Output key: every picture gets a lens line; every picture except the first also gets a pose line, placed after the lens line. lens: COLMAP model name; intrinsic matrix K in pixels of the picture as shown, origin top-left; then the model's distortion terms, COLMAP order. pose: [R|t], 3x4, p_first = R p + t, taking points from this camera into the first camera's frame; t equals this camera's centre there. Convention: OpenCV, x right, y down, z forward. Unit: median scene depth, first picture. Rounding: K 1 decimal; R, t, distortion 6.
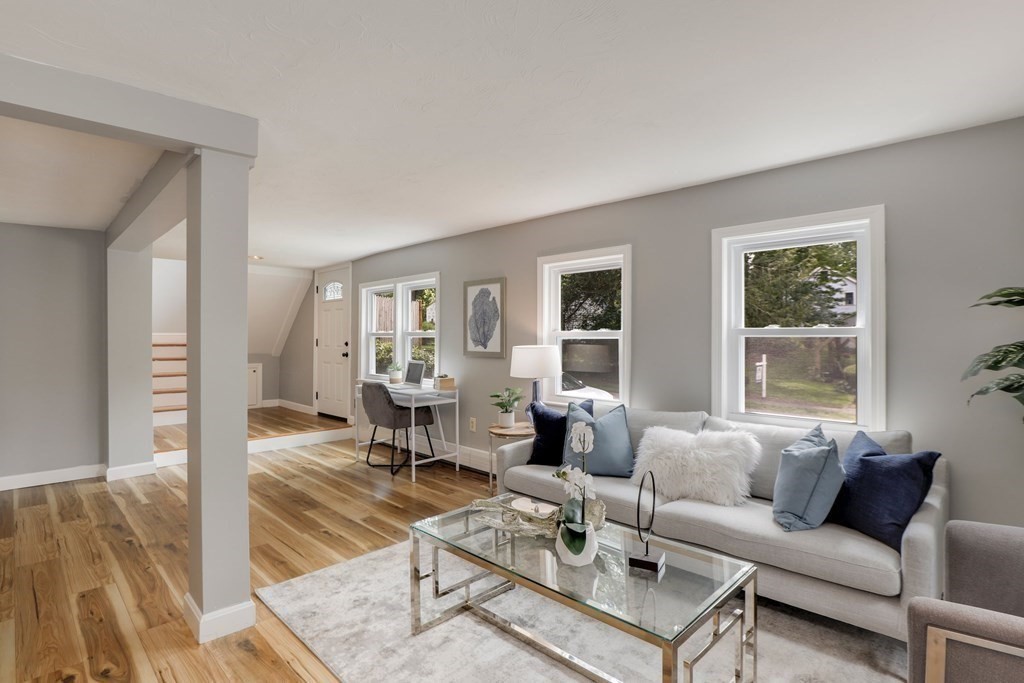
lens RADIAL K [[509.0, 0, 517.2], [0, 509.0, 337.9], [0, 0, 1]] dist [-0.030957, 0.001988]
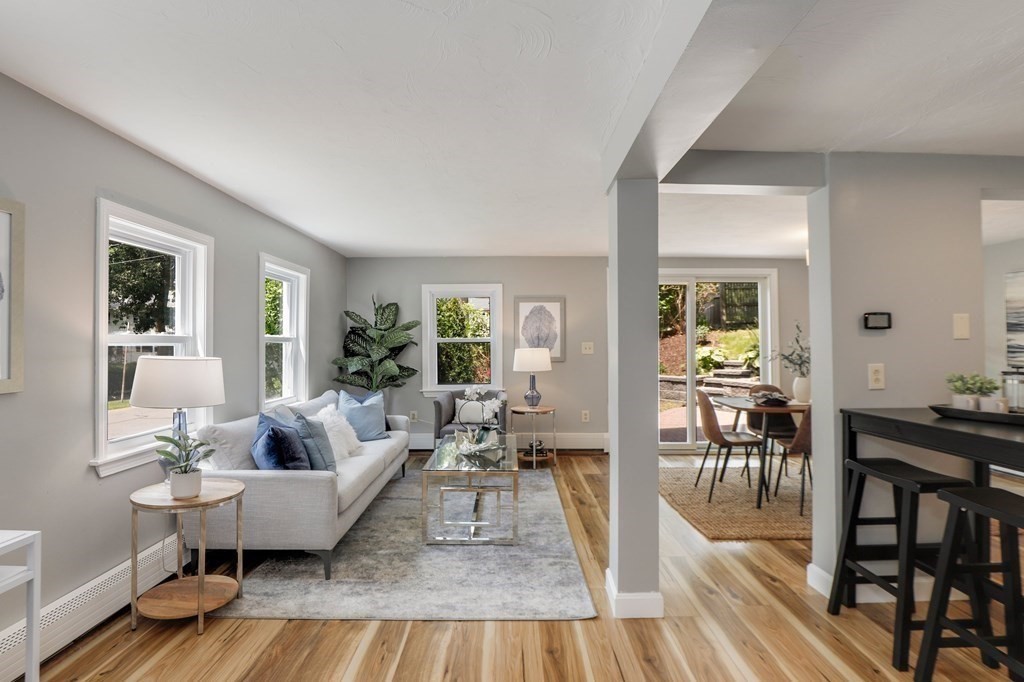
lens RADIAL K [[515.4, 0, 517.3], [0, 515.4, 335.4], [0, 0, 1]] dist [-0.029730, 0.000506]
pose [[-0.708569, 0.012622, 0.705529, -0.569980], [0.004023, 0.999896, -0.013847, -0.000528], [-0.705631, -0.006973, -0.708546, 0.927293]]
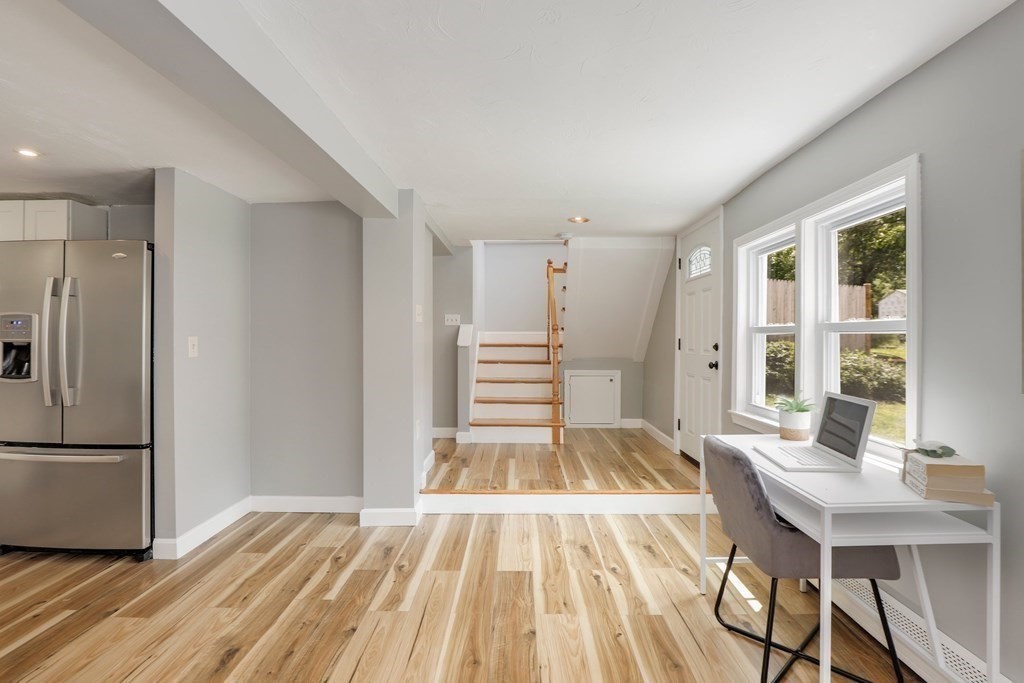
lens RADIAL K [[506.2, 0, 513.1], [0, 506.2, 334.6], [0, 0, 1]] dist [-0.027276, 0.000957]
pose [[0.689943, -0.002878, -0.723858, -0.102763], [-0.002957, 0.999973, -0.006794, 0.002904], [0.723858, 0.006828, 0.689915, 0.579164]]
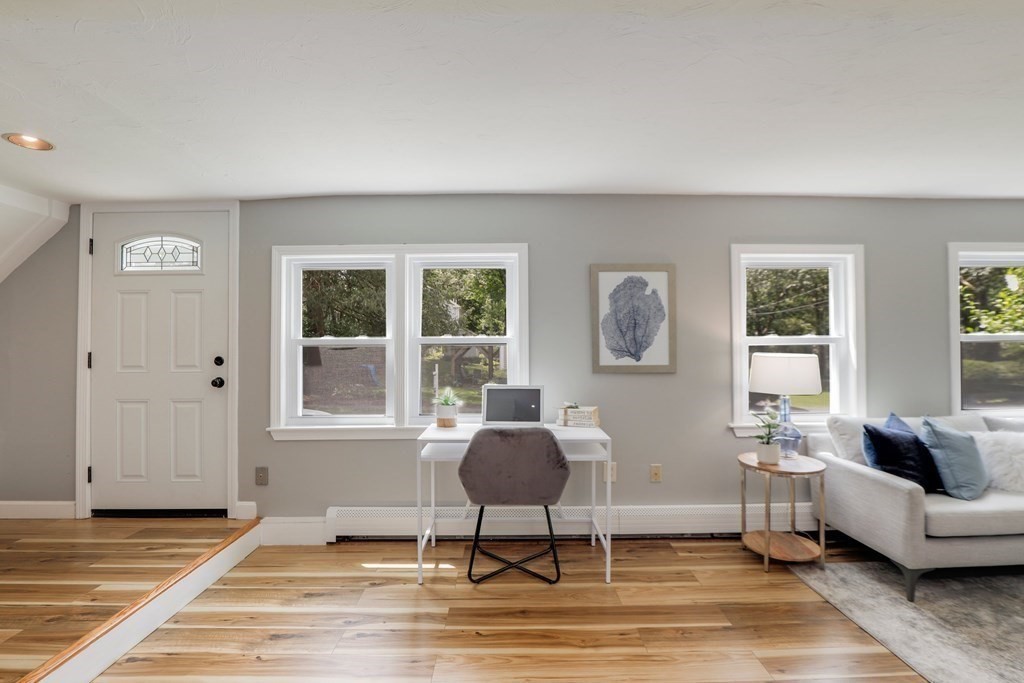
lens RADIAL K [[506.1, 0, 512.0], [0, 506.1, 341.5], [0, 0, 1]] dist [-0.031282, 0.000445]
pose [[0.705604, 0.004942, 0.708589, -0.658653], [0.007477, 0.999868, -0.014419, 0.002360], [-0.708567, 0.015472, 0.705474, 0.601712]]
